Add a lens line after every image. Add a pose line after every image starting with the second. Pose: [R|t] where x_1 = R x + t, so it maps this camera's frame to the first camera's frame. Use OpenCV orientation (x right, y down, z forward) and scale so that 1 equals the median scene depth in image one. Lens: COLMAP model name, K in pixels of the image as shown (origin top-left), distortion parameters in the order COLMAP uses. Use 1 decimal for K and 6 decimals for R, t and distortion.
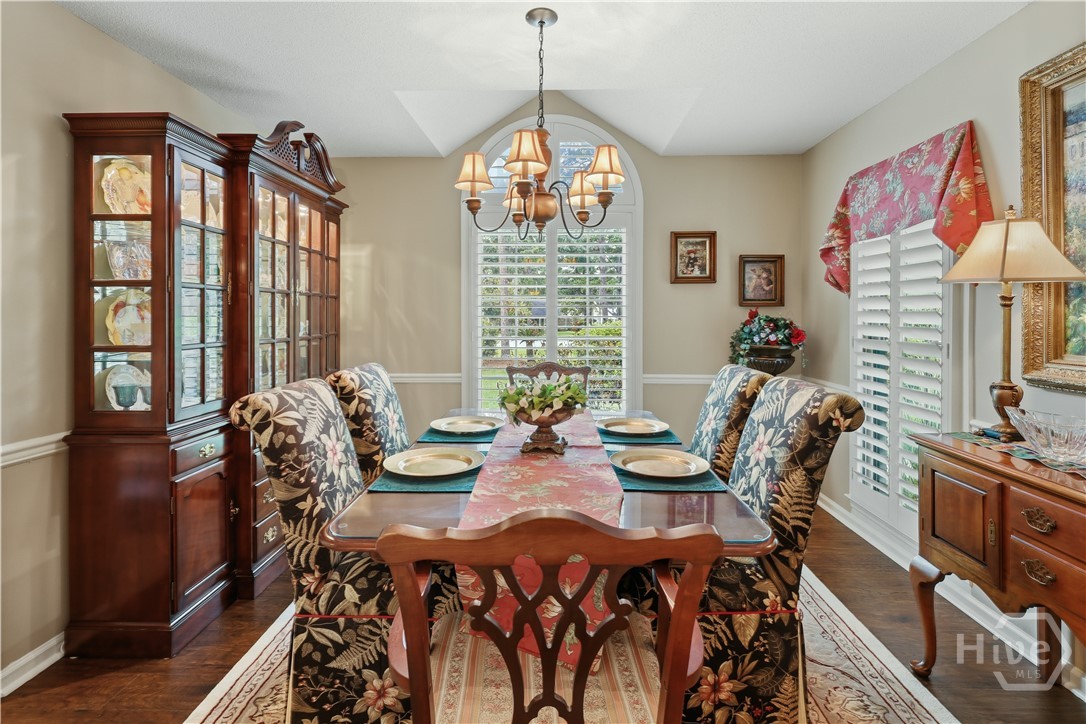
lens RADIAL K [[521.3, 0, 549.4], [0, 521.3, 313.4], [0, 0, 1]] dist [0.005101, 0.000281]
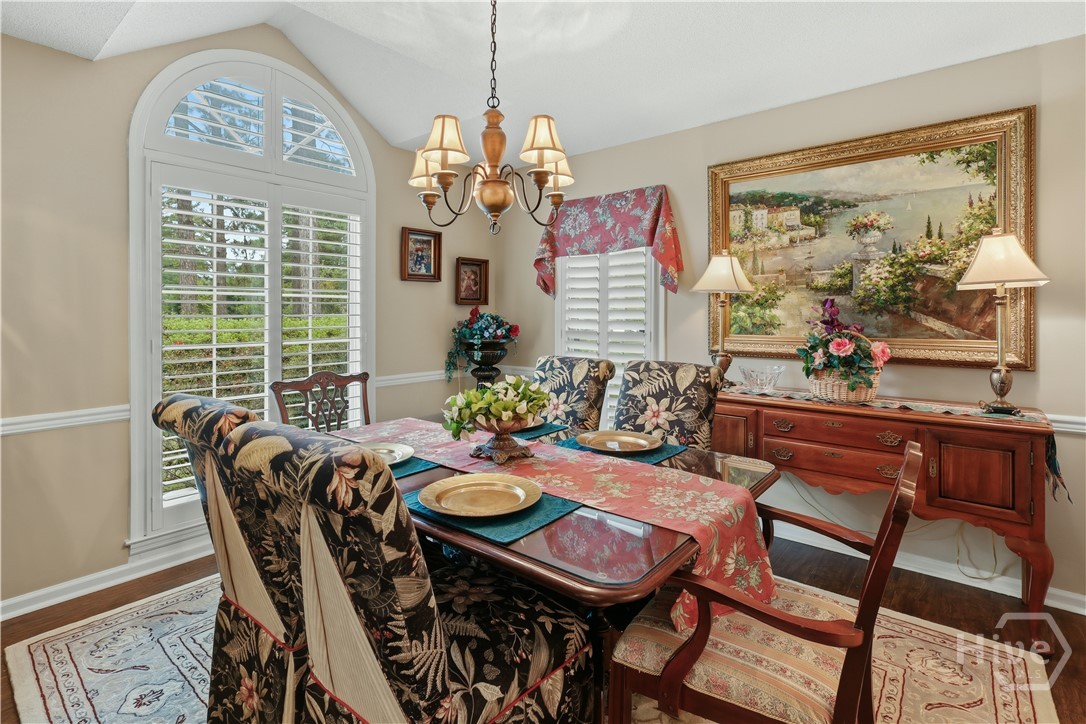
lens RADIAL K [[521.3, 0, 542.1], [0, 521.3, 317.9], [0, 0, 1]] dist [0.005101, 0.000281]
pose [[0.620473, -0.010181, 0.784162, -0.524075], [0.000930, 0.999925, 0.012246, 0.000588], [-0.784227, -0.006869, 0.620436, 0.282133]]
